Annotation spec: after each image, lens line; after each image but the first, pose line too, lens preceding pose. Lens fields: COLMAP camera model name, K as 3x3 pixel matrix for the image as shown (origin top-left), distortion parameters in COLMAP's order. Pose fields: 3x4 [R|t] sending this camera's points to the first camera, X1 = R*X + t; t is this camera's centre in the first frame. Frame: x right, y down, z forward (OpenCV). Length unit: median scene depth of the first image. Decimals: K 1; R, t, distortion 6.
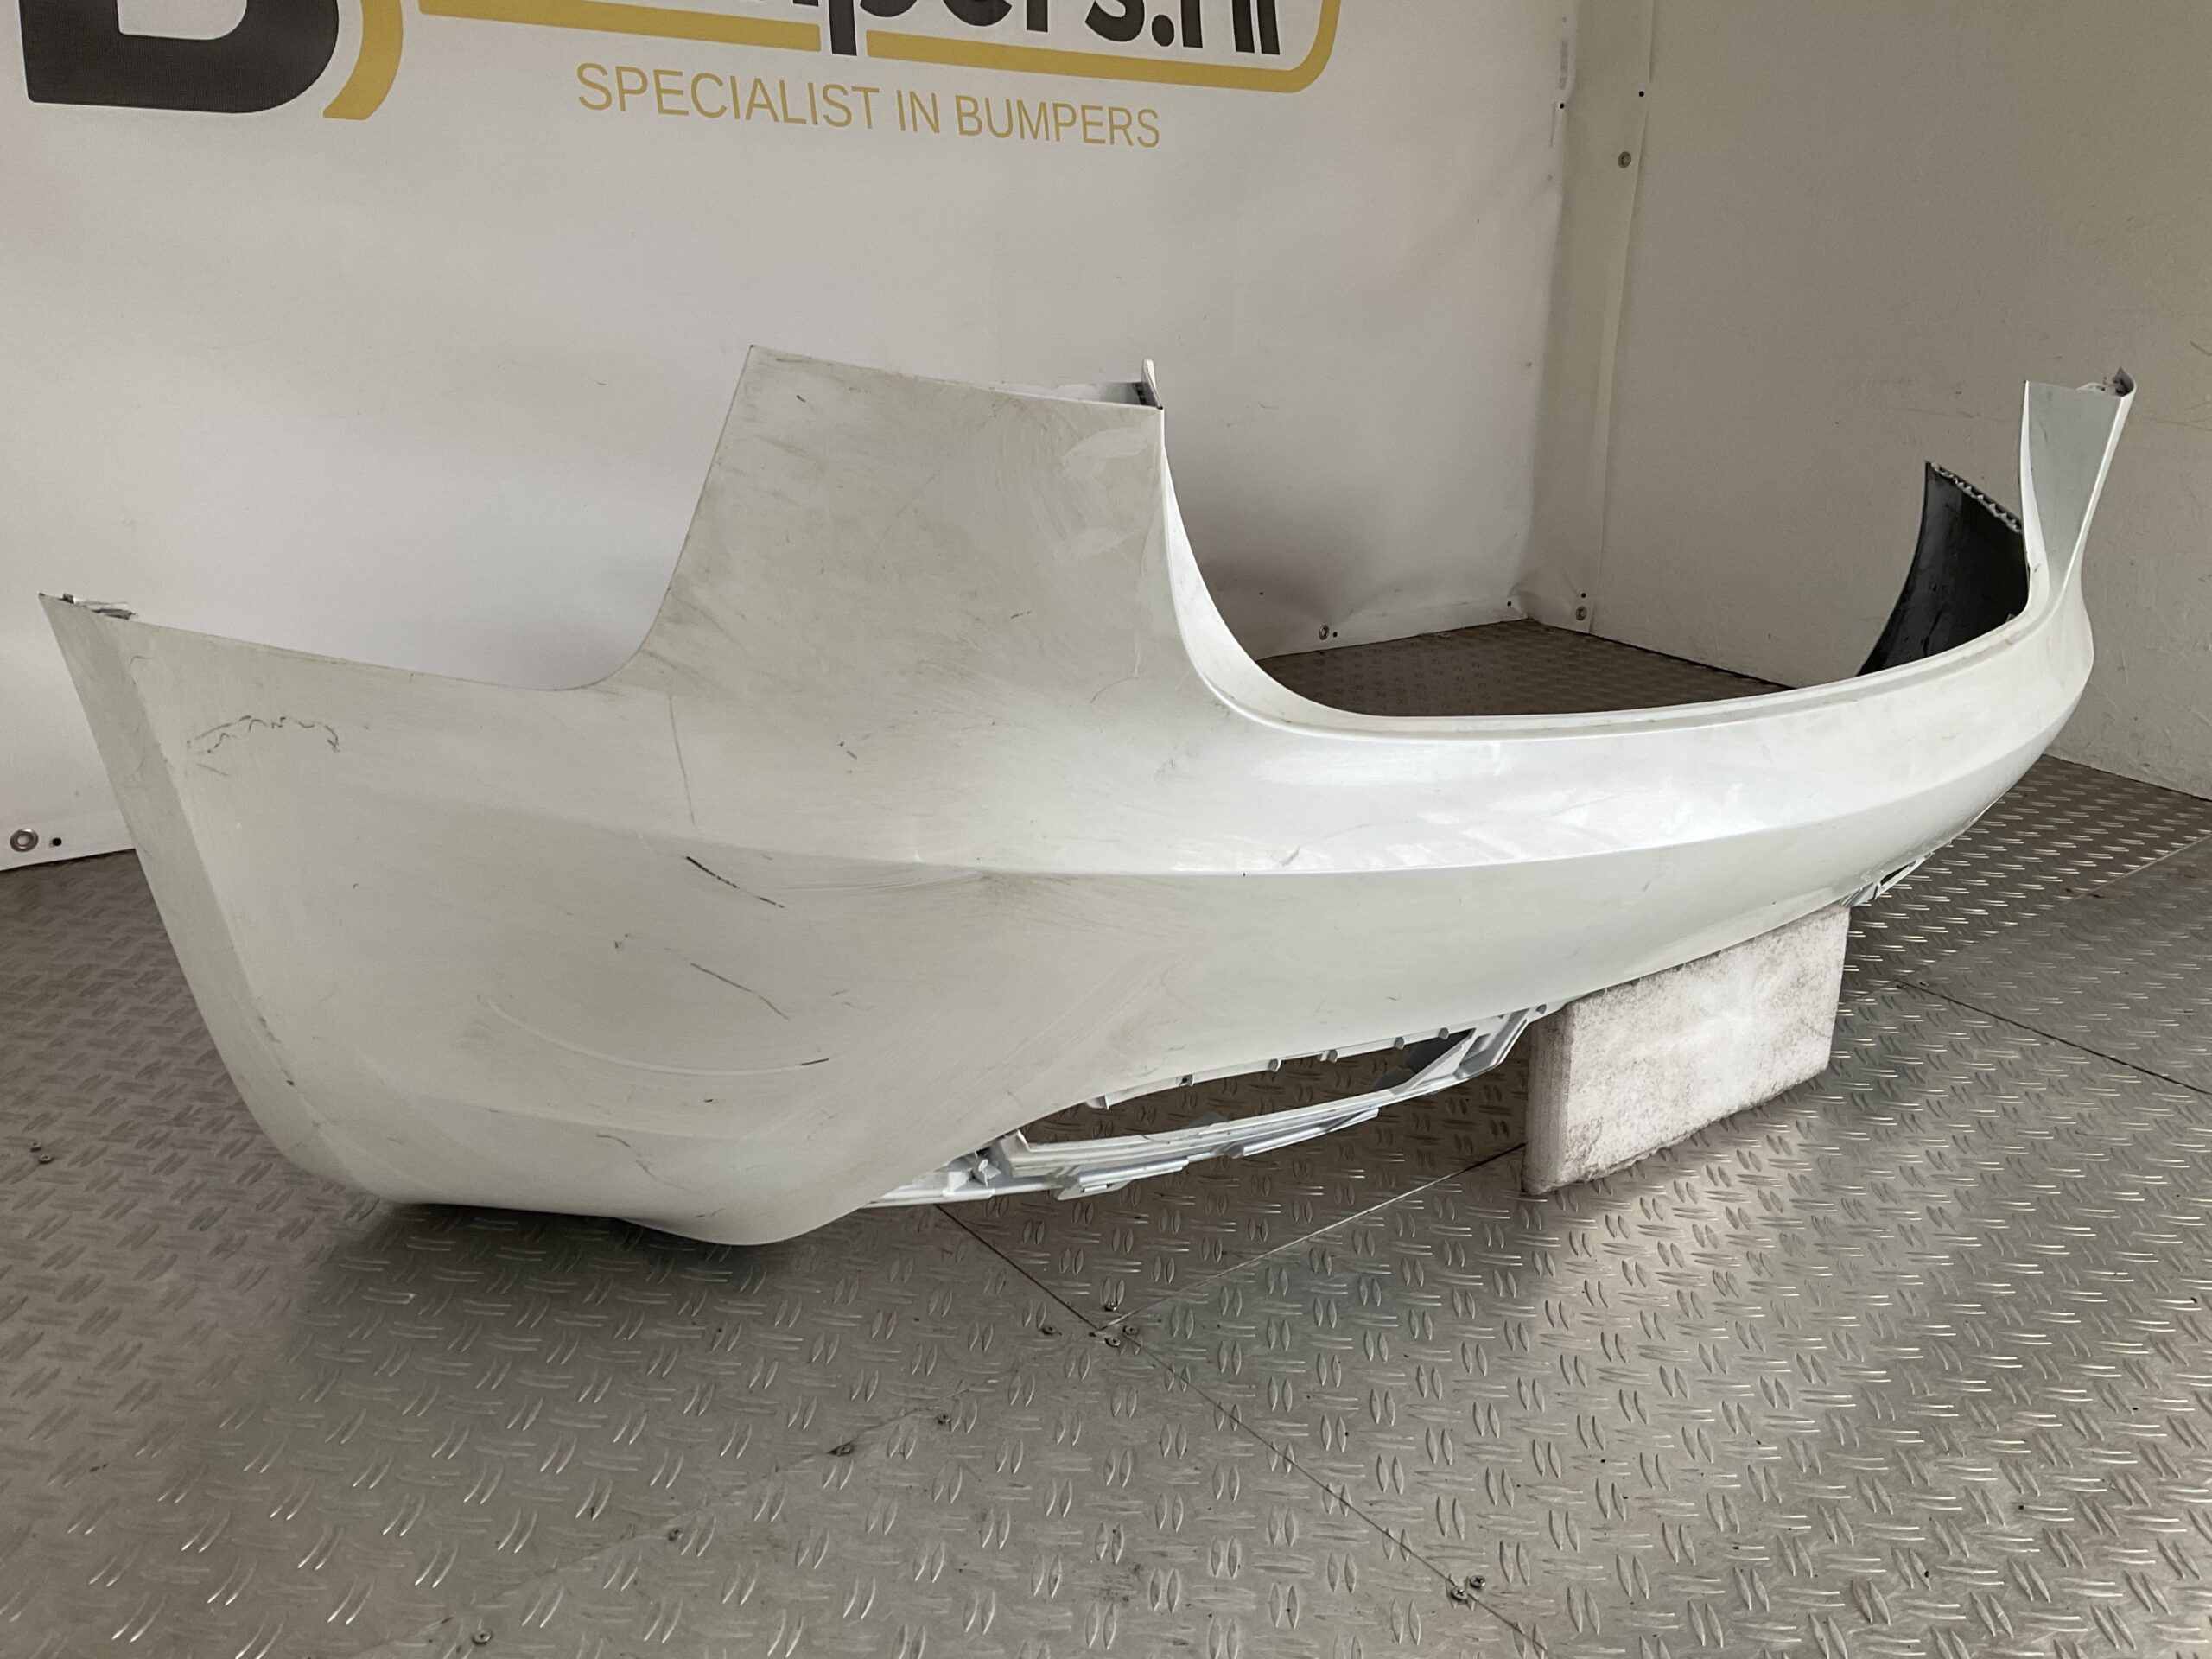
lens RADIAL K [[1833.1, 0, 1096.5], [0, 1833.1, 827.3], [0, 0, 1]] dist [0.118940, -0.271349]
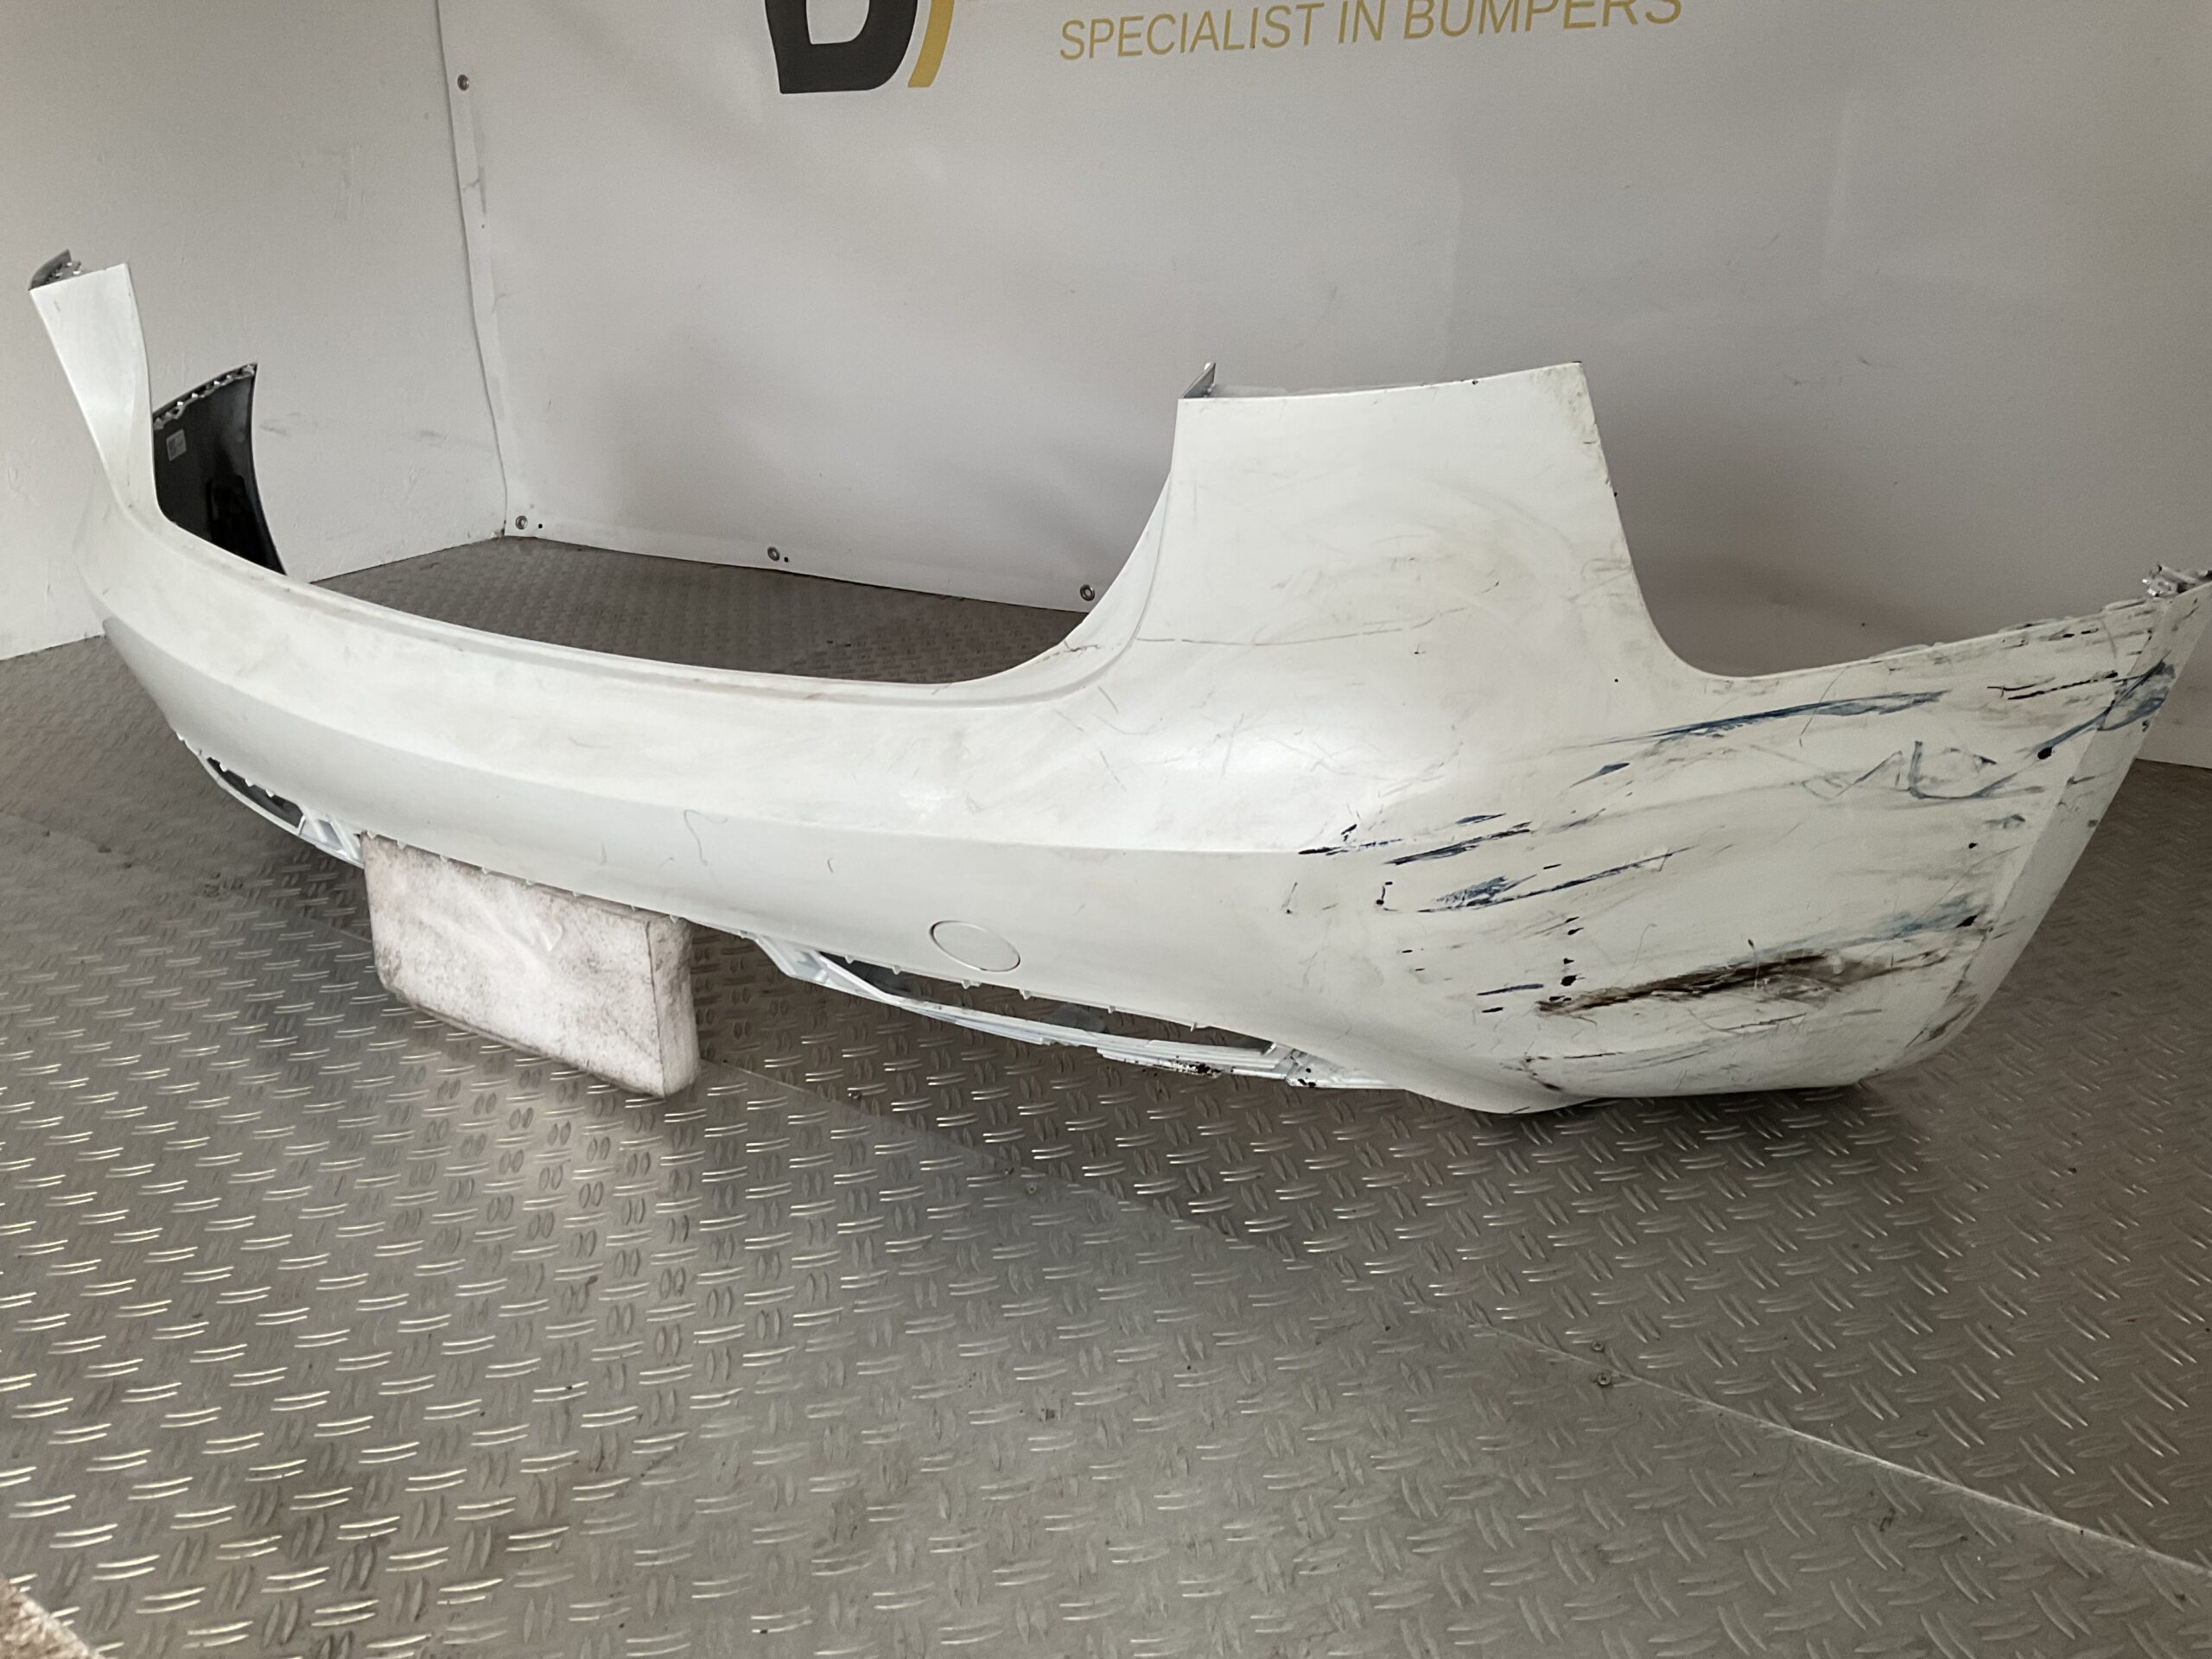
lens RADIAL K [[1818.5, 0, 1095.7], [0, 1818.5, 818.9], [0, 0, 1]] dist [0.125911, -0.260390]
pose [[0.274924, 0.299802, -0.913529, 0.902953], [-0.258564, 0.938193, 0.230082, -0.188002], [0.926046, 0.172950, 0.335450, 0.645167]]
